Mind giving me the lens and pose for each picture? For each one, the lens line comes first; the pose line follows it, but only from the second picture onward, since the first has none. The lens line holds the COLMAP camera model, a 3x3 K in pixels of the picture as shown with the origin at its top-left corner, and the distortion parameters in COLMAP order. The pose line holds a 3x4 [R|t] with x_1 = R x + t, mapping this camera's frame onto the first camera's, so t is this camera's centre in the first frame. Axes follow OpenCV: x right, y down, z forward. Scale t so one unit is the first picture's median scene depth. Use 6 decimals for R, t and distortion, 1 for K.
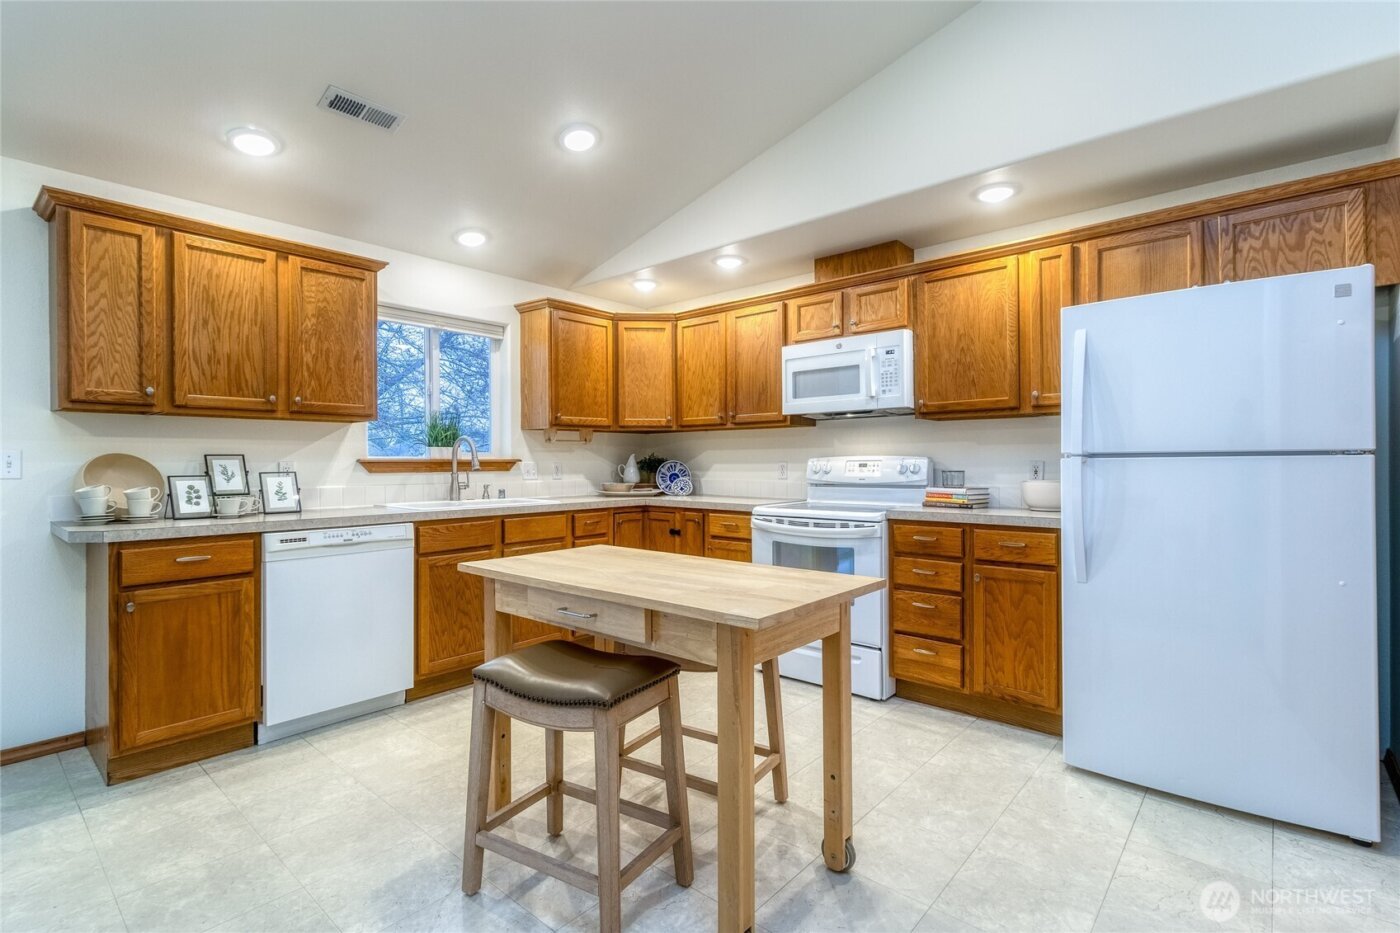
lens RADIAL K [[653.3, 0, 700.1], [0, 653.3, 463.9], [0, 0, 1]] dist [0.001740, 0.000502]
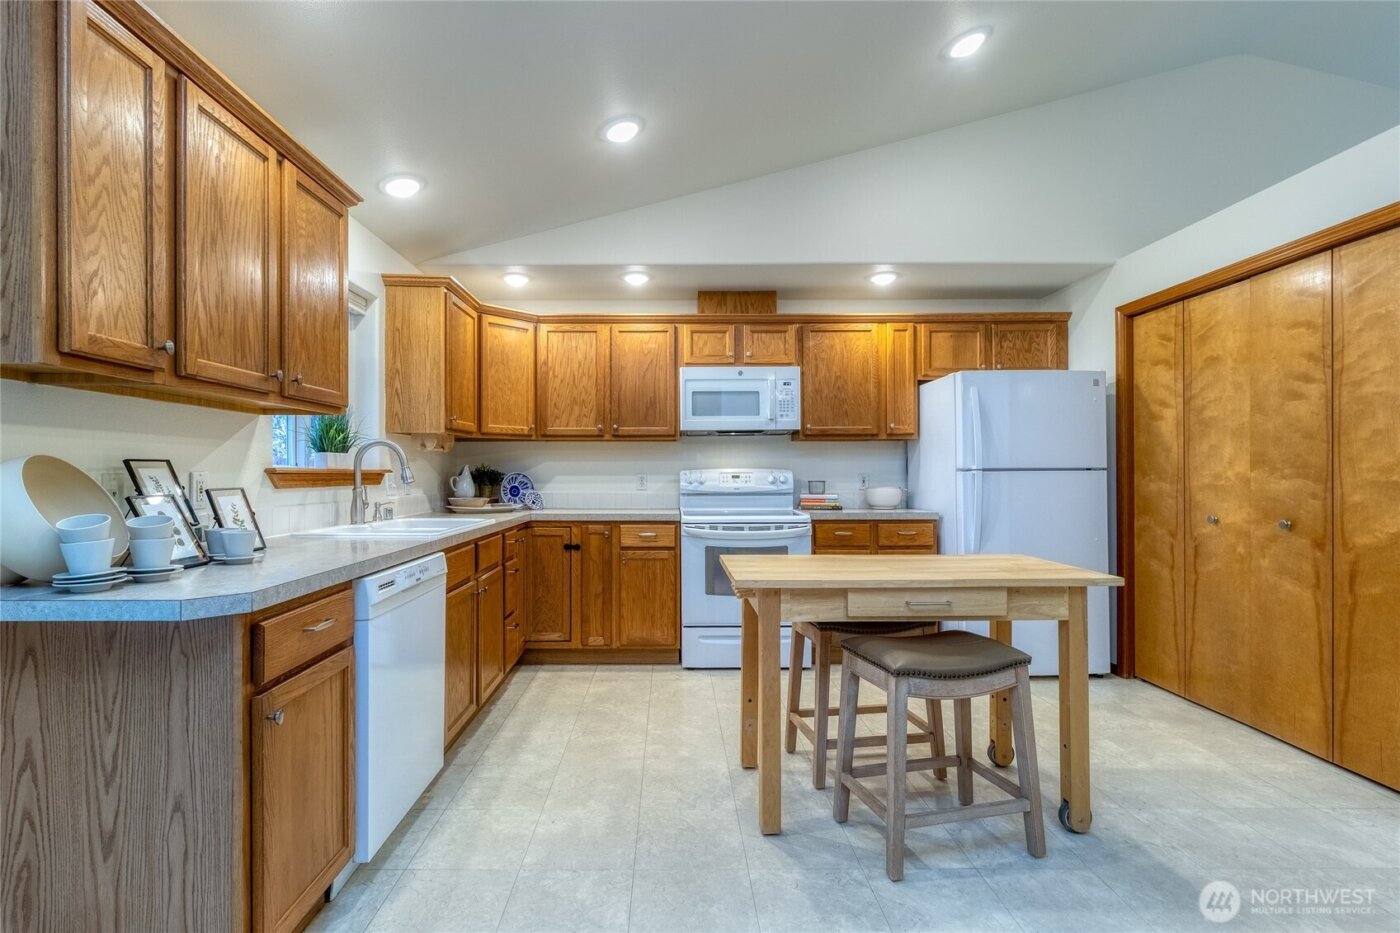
lens RADIAL K [[658.8, 0, 665.4], [0, 658.8, 472.9], [0, 0, 1]] dist [-0.000601, -0.000028]
pose [[0.757074, 0.002731, 0.653324, -0.708790], [0.000500, 0.999989, -0.004759, 0.000892], [-0.653329, 0.003930, 0.757064, 0.227398]]
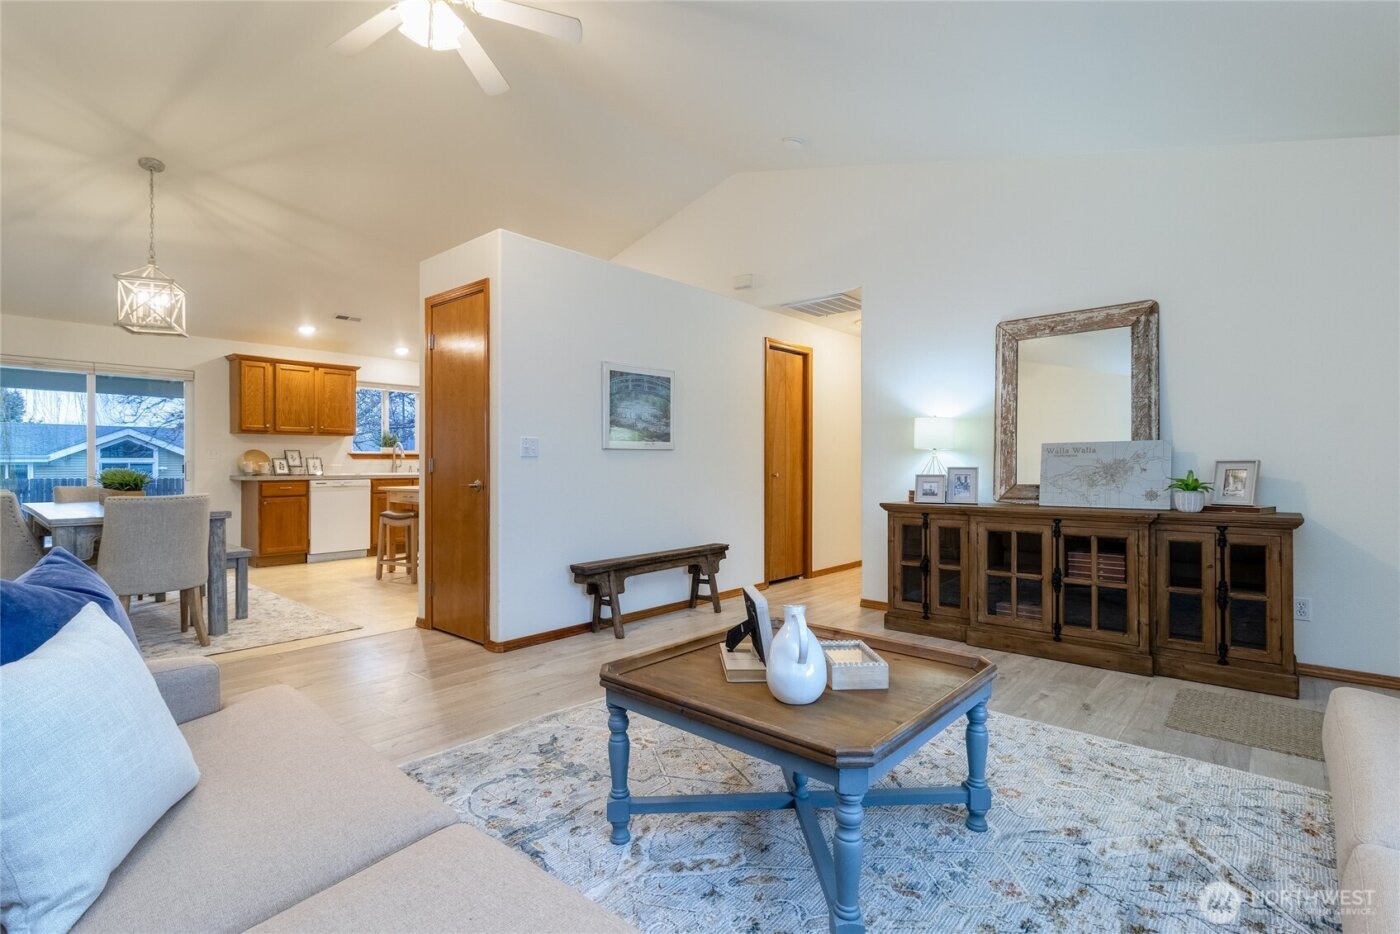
lens RADIAL K [[653.3, 0, 700.1], [0, 653.3, 464.4], [0, 0, 1]] dist [0.001740, 0.000502]
pose [[0.999977, 0.004697, -0.004932, 0.729861], [-0.004701, 0.999989, -0.000780, 0.030168], [0.004928, 0.000803, 0.999988, -1.296035]]
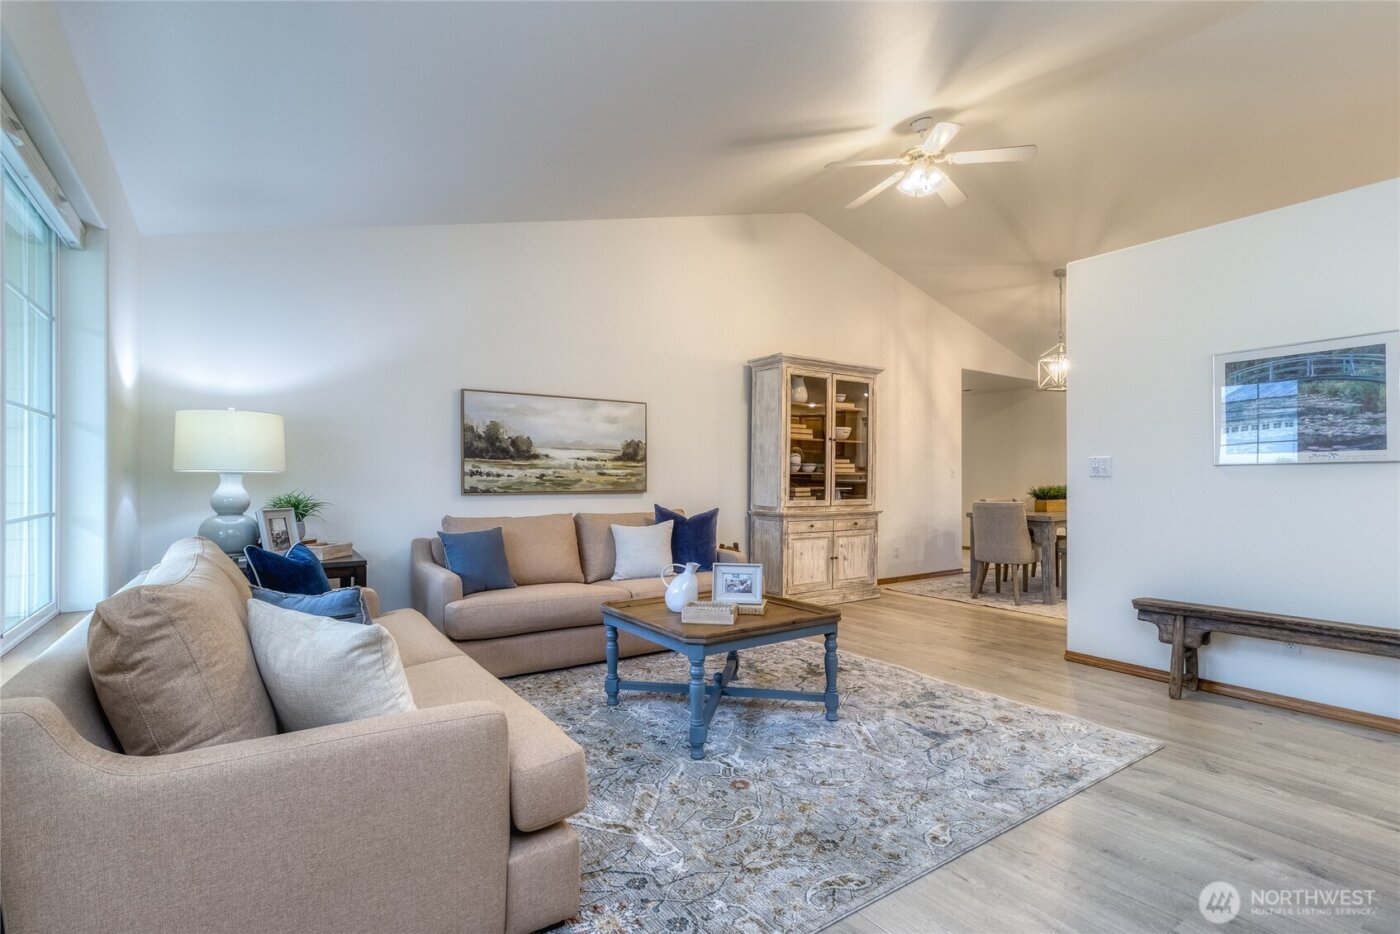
lens RADIAL K [[668.5, 0, 696.0], [0, 668.5, 482.4], [0, 0, 1]] dist [0.000421, -0.000033]
pose [[-0.239968, 0.010034, -0.970729, 1.743534], [-0.001970, 0.999939, 0.010823, 0.015783], [0.970779, 0.004510, -0.239934, -0.534745]]
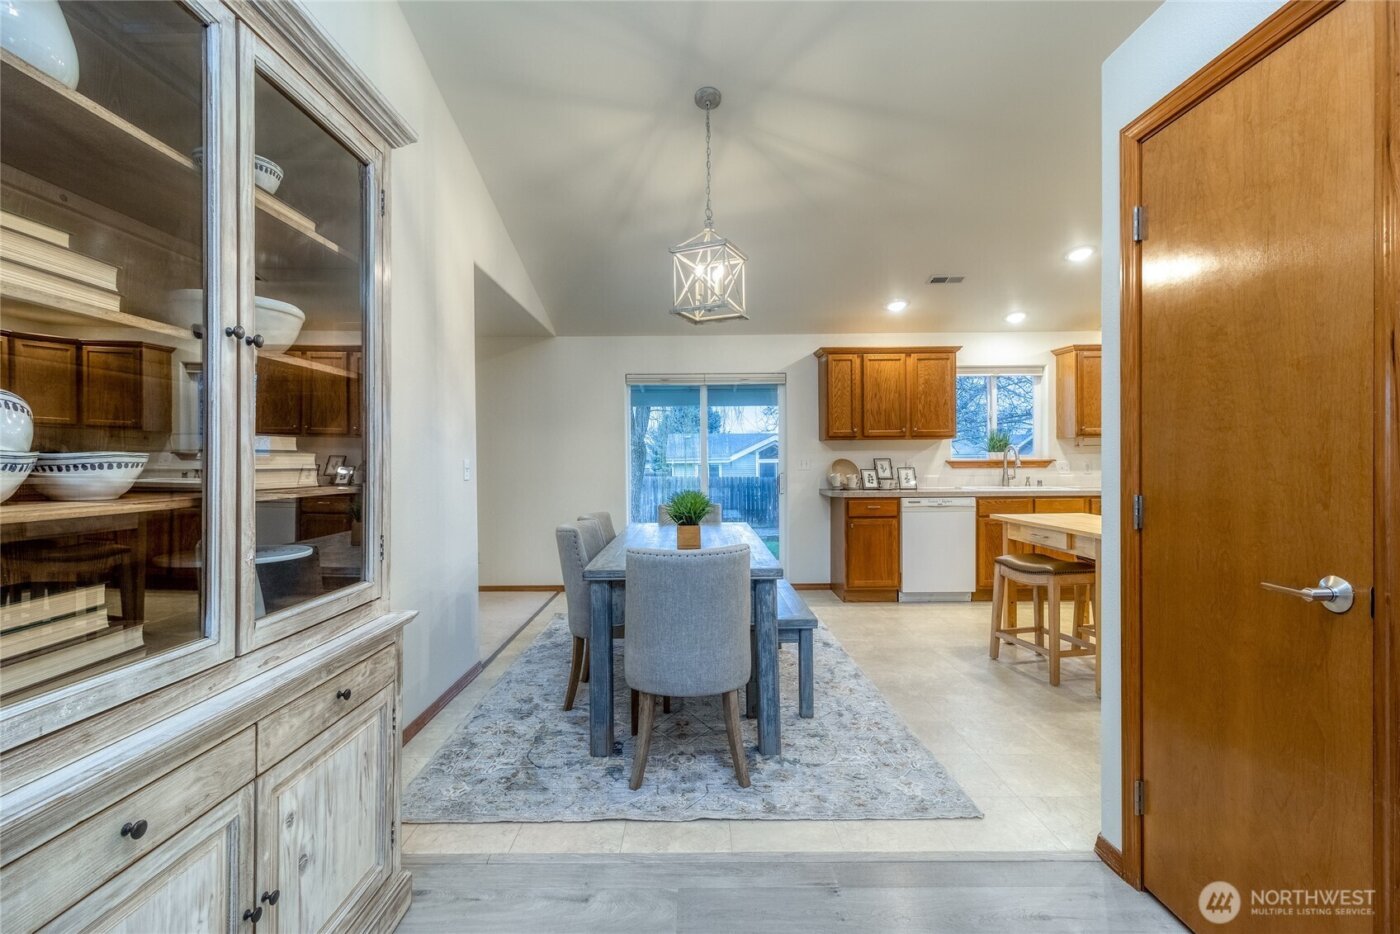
lens RADIAL K [[653.3, 0, 700.1], [0, 653.3, 464.4], [0, 0, 1]] dist [0.001740, 0.000502]
pose [[0.657674, 0.002755, -0.753297, 0.367495], [0.003770, 0.999969, 0.006948, -0.011669], [0.753293, -0.007410, 0.657643, -0.656774]]
